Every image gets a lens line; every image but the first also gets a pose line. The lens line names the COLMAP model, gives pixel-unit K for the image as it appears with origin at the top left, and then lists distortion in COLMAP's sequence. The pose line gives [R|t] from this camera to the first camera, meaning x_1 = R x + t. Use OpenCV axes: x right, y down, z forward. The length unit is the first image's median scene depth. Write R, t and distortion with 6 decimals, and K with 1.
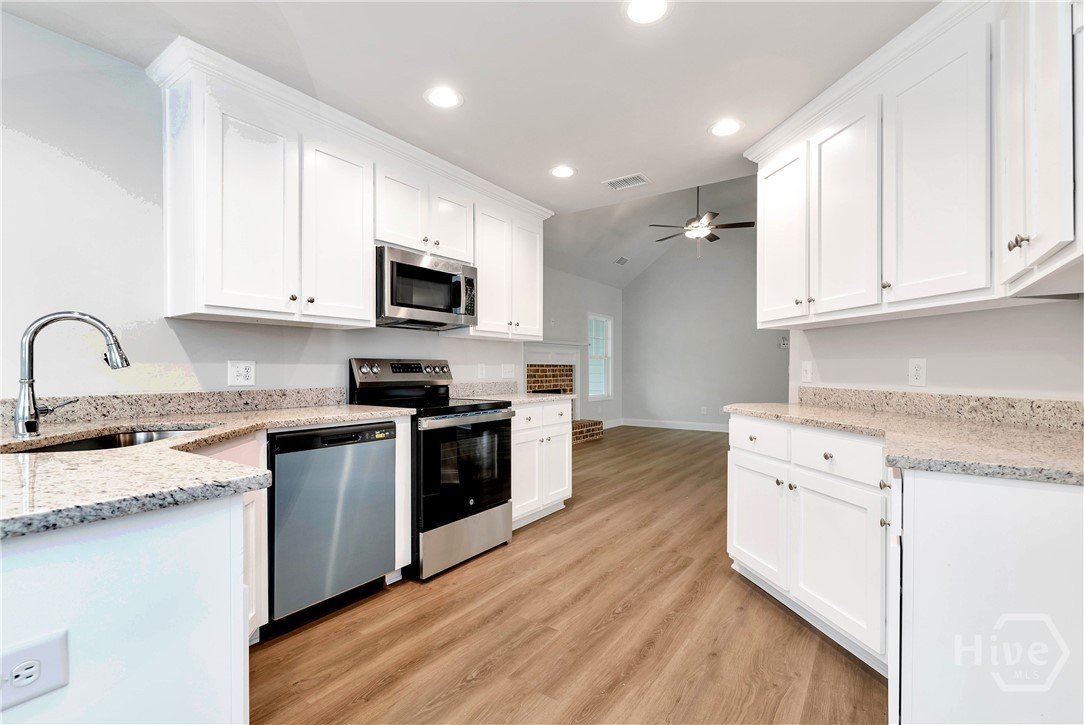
lens RADIAL K [[499.0, 0, 548.7], [0, 499.0, 371.5], [0, 0, 1]] dist [0.003545, -0.001980]
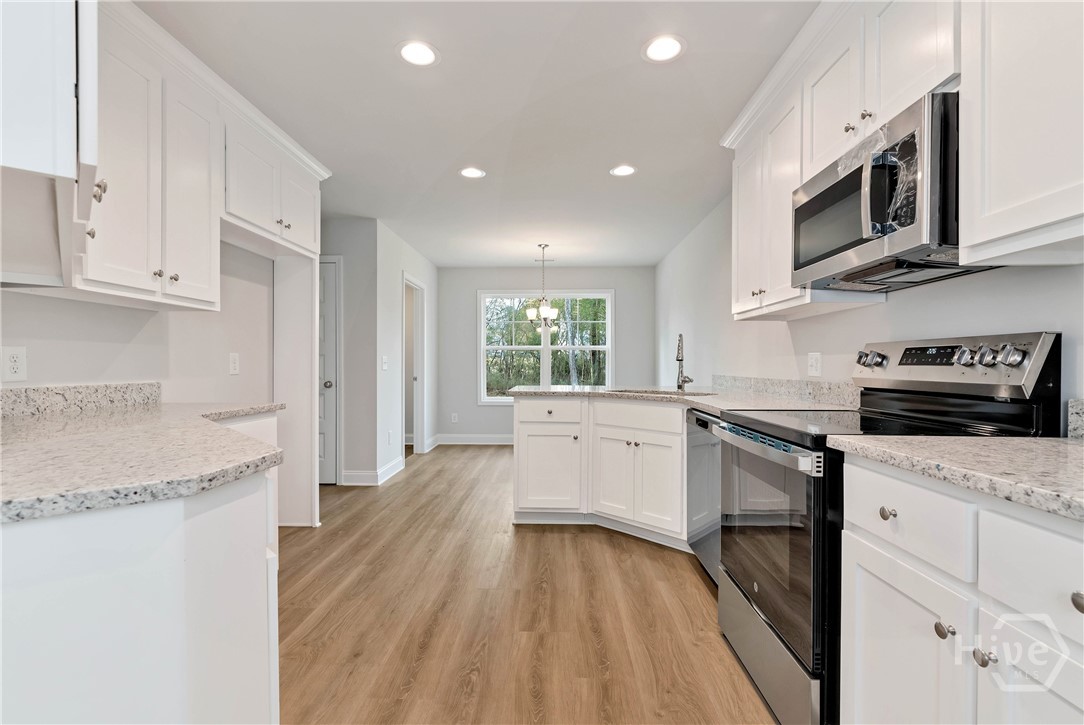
lens RADIAL K [[499.0, 0, 539.9], [0, 499.0, 369.7], [0, 0, 1]] dist [0.003545, -0.001980]
pose [[-0.847879, 0.005133, -0.530165, 0.419897], [-0.002621, 0.999900, 0.013873, 0.000893], [0.530183, 0.013152, -0.847781, 1.555635]]
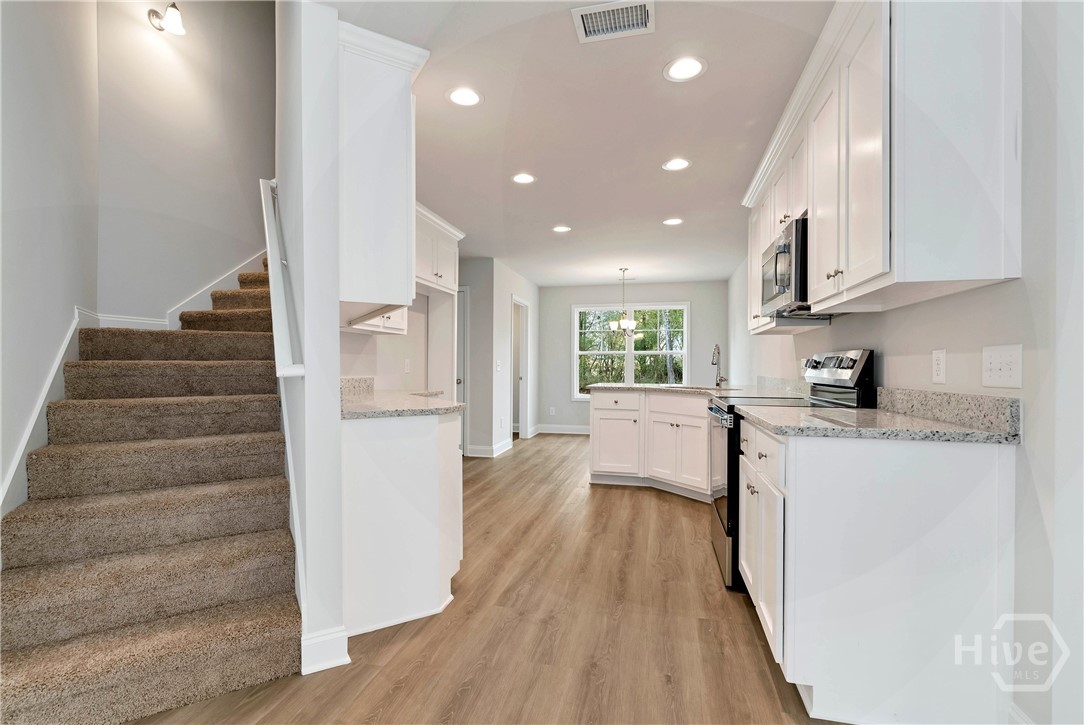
lens RADIAL K [[499.0, 0, 535.8], [0, 499.0, 368.6], [0, 0, 1]] dist [0.003545, -0.001980]
pose [[-0.941477, -0.001294, -0.337076, 0.581765], [-0.004032, 0.999964, 0.007424, -0.001549], [0.337054, 0.008348, -0.941448, 2.055042]]
